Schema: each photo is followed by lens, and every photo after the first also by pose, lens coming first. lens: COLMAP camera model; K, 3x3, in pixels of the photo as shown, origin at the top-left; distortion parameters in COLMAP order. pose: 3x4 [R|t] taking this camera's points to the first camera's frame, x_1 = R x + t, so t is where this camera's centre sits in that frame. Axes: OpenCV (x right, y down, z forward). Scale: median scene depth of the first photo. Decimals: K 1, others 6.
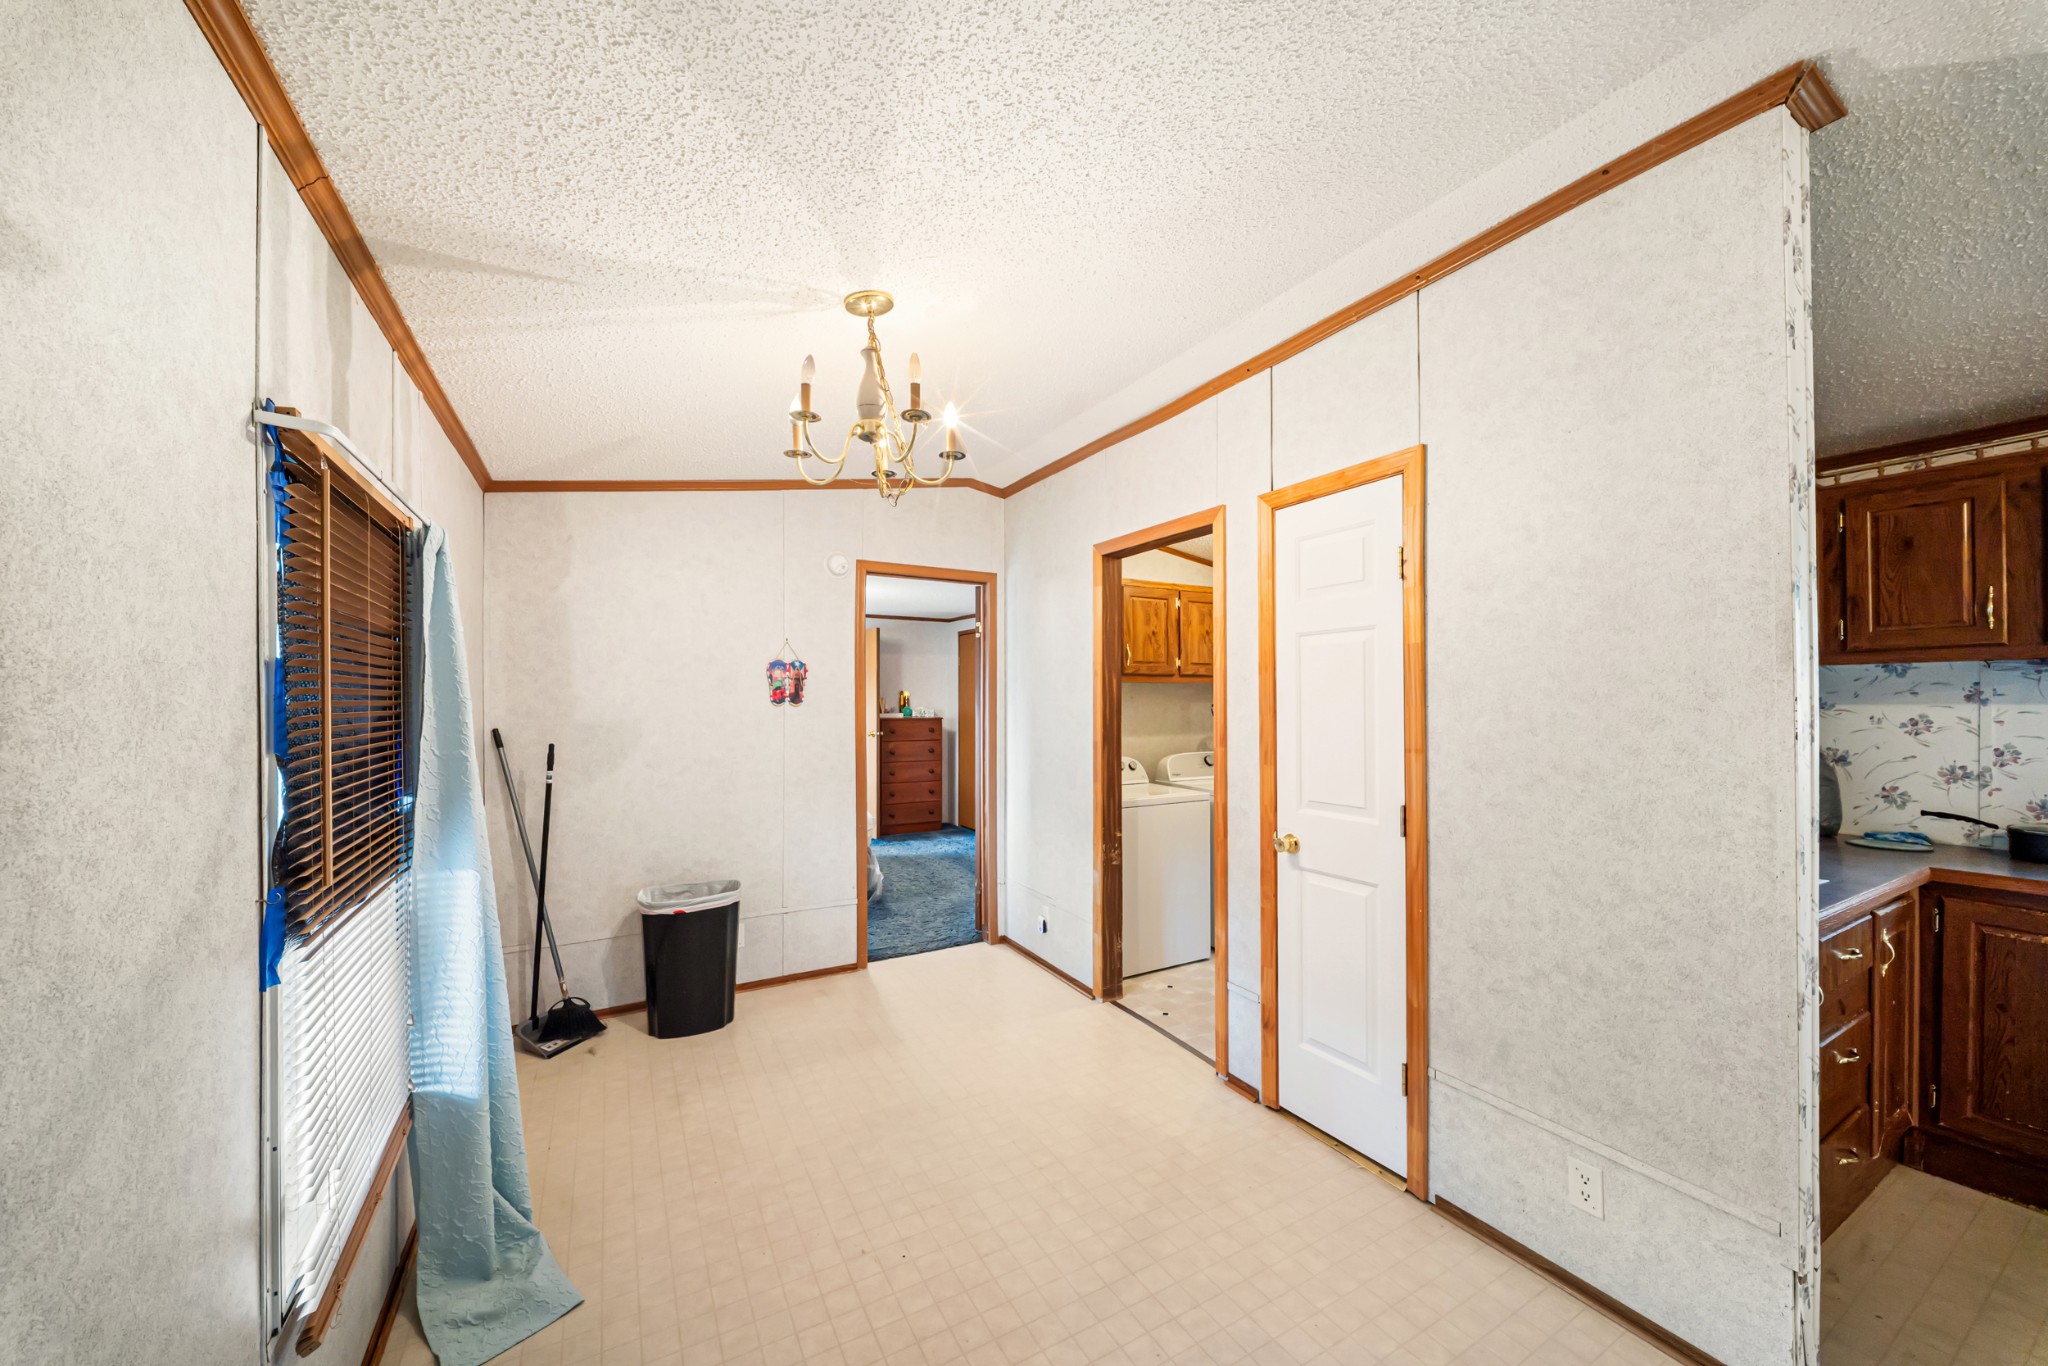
lens RADIAL K [[762.2, 0, 1032.1], [0, 762.2, 694.9], [0, 0, 1]] dist [0.024809, -0.000102]
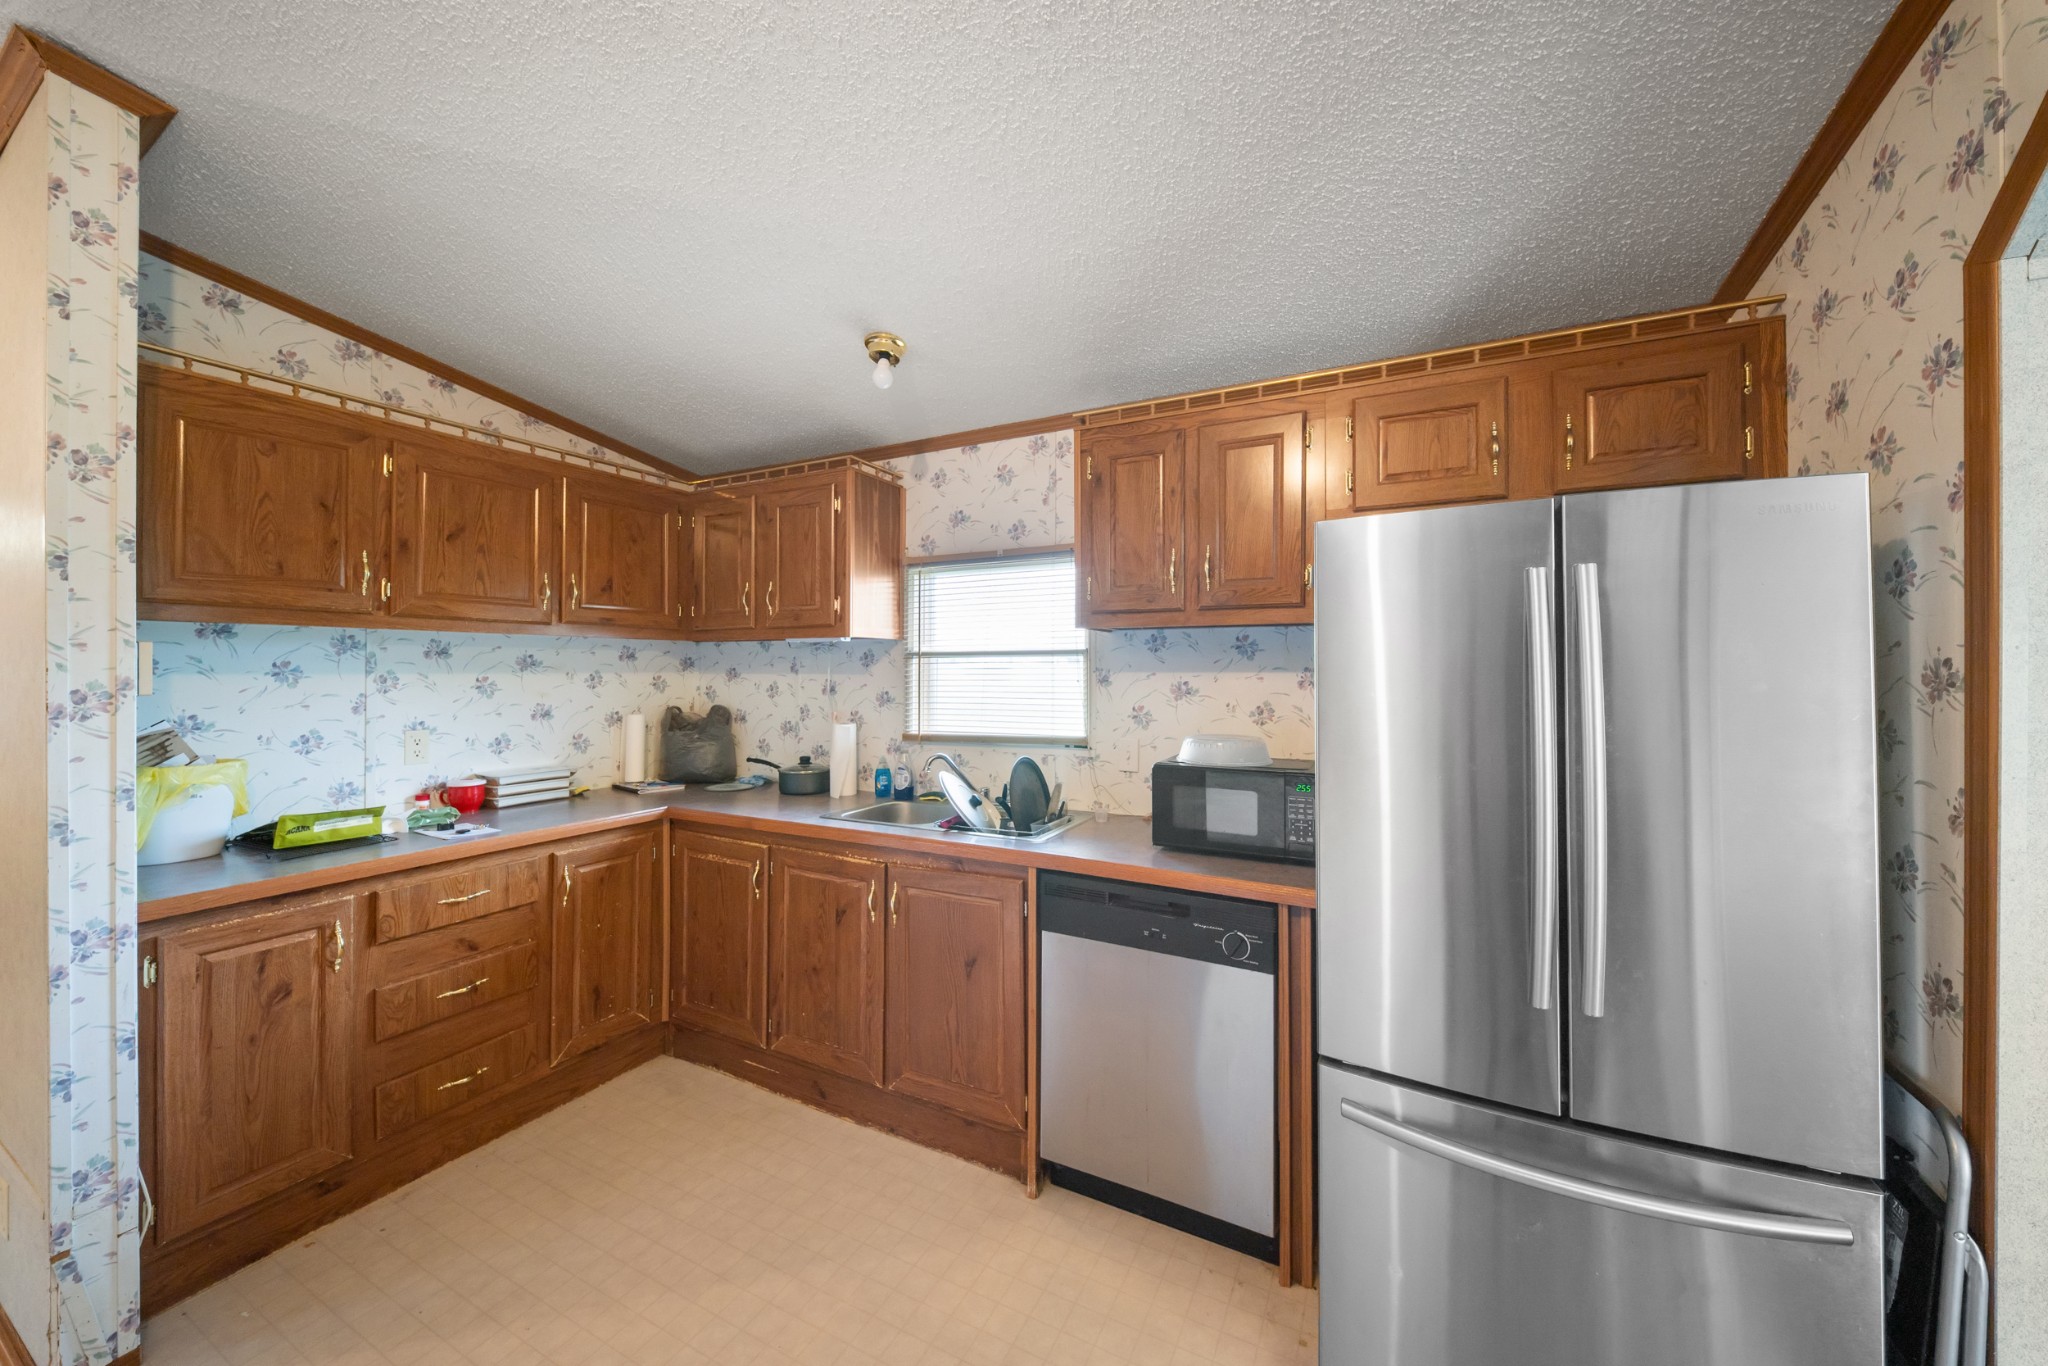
lens RADIAL K [[739.9, 0, 1022.3], [0, 739.9, 660.5], [0, 0, 1]] dist [-0.001172, -0.000444]
pose [[0.838046, 0.014733, 0.545401, 0.660703], [-0.005189, 0.999805, -0.019035, 0.009543], [-0.545575, 0.013122, 0.837959, -0.170710]]
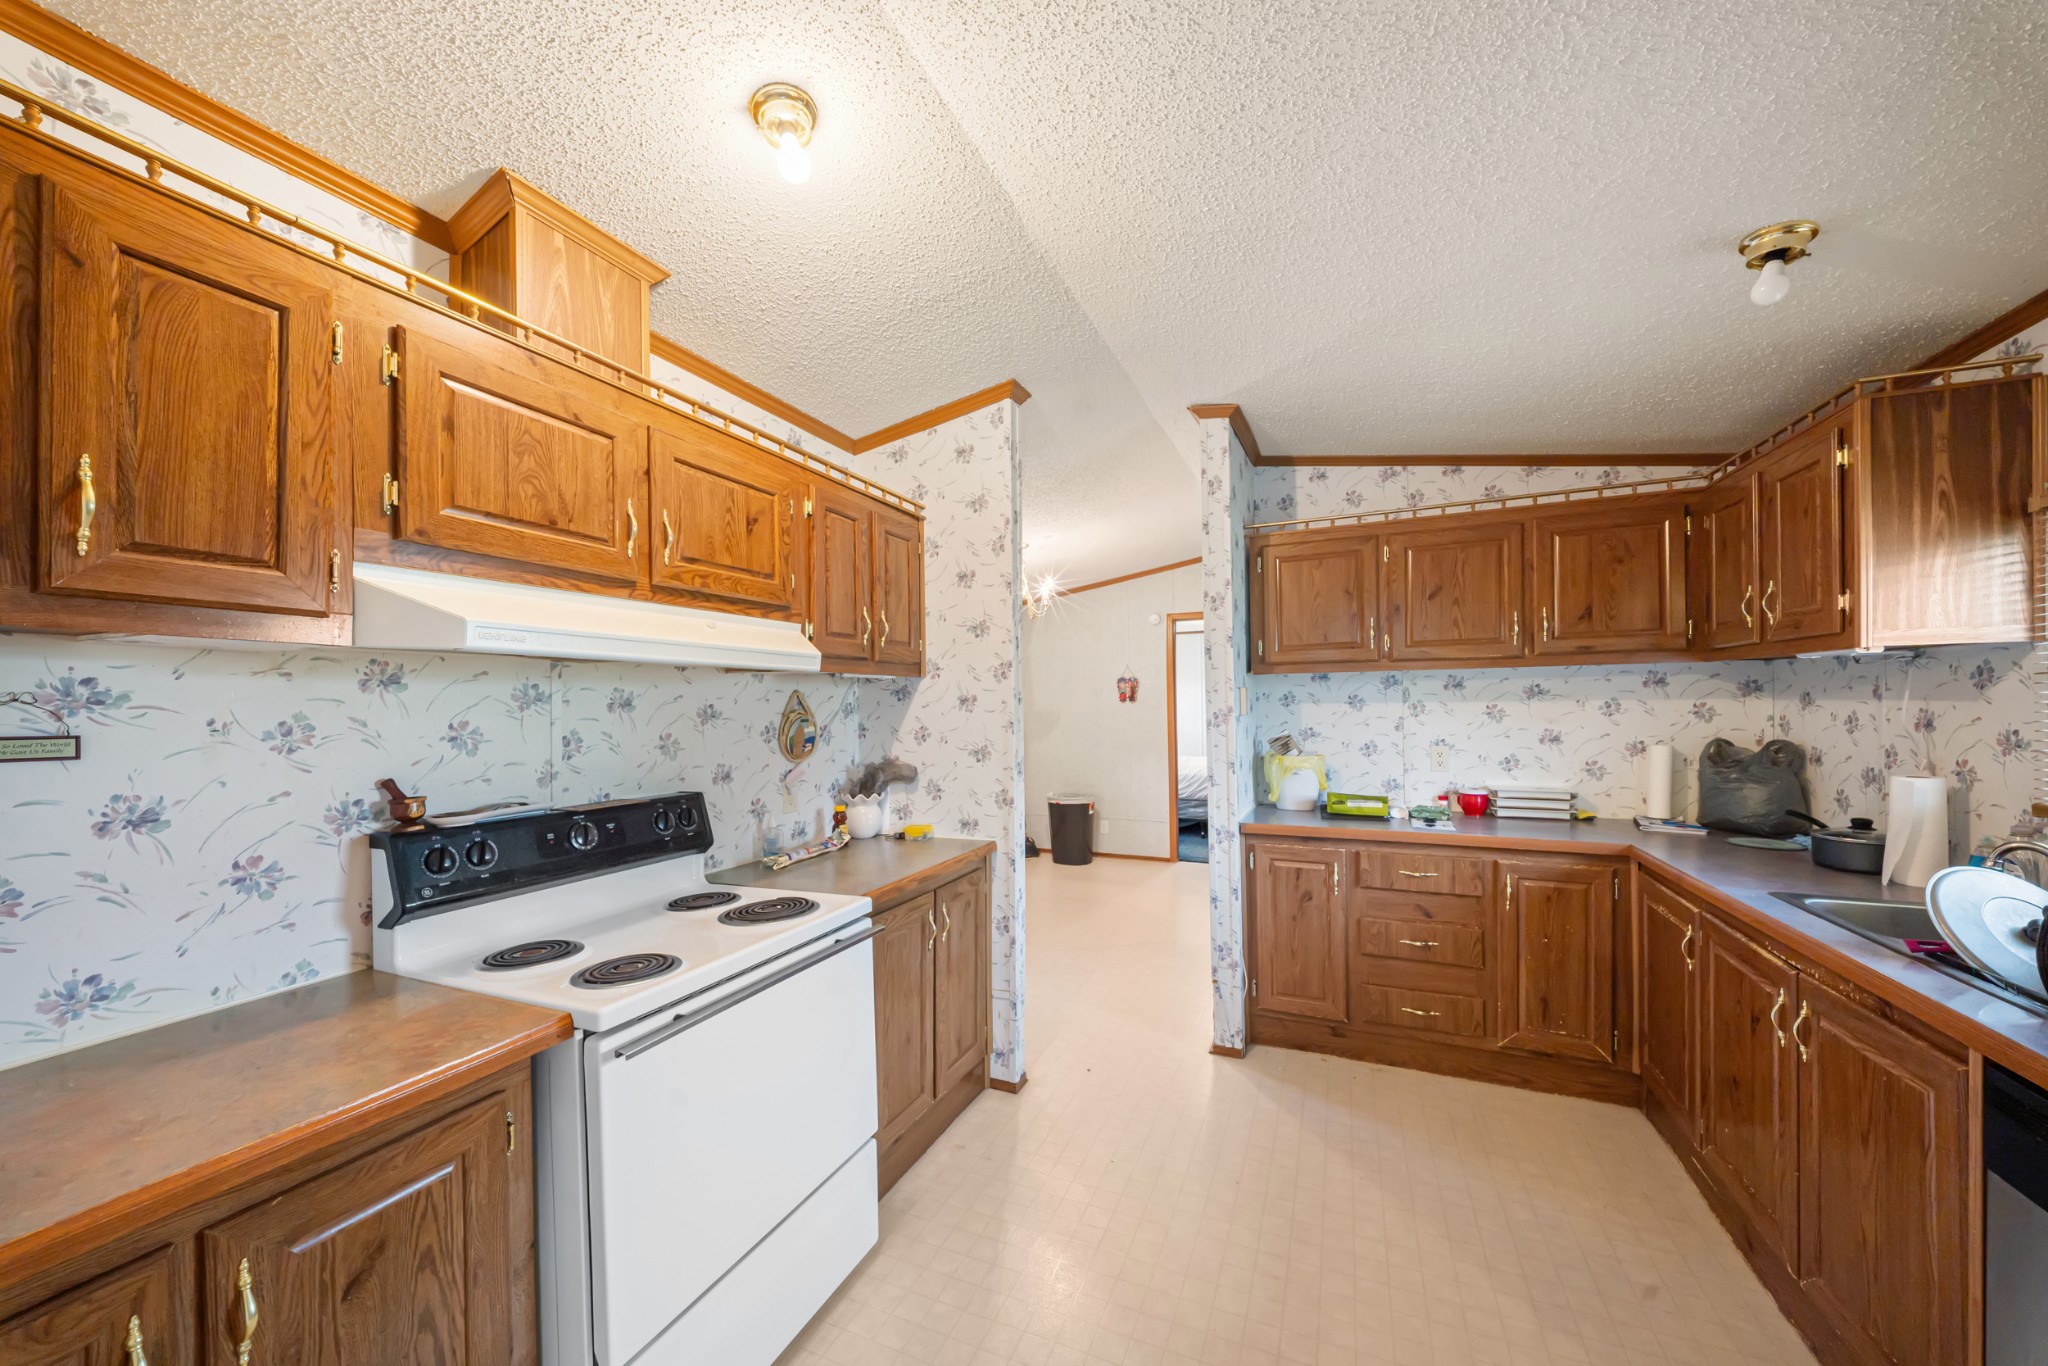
lens RADIAL K [[728.0, 0, 1019.4], [0, 728.0, 703.0], [0, 0, 1]] dist [-0.000241, -0.000038]
pose [[0.588817, 0.000534, -0.808266, 1.005286], [0.006439, 0.999965, 0.005351, 0.004274], [0.808241, -0.008356, 0.588793, -0.216610]]
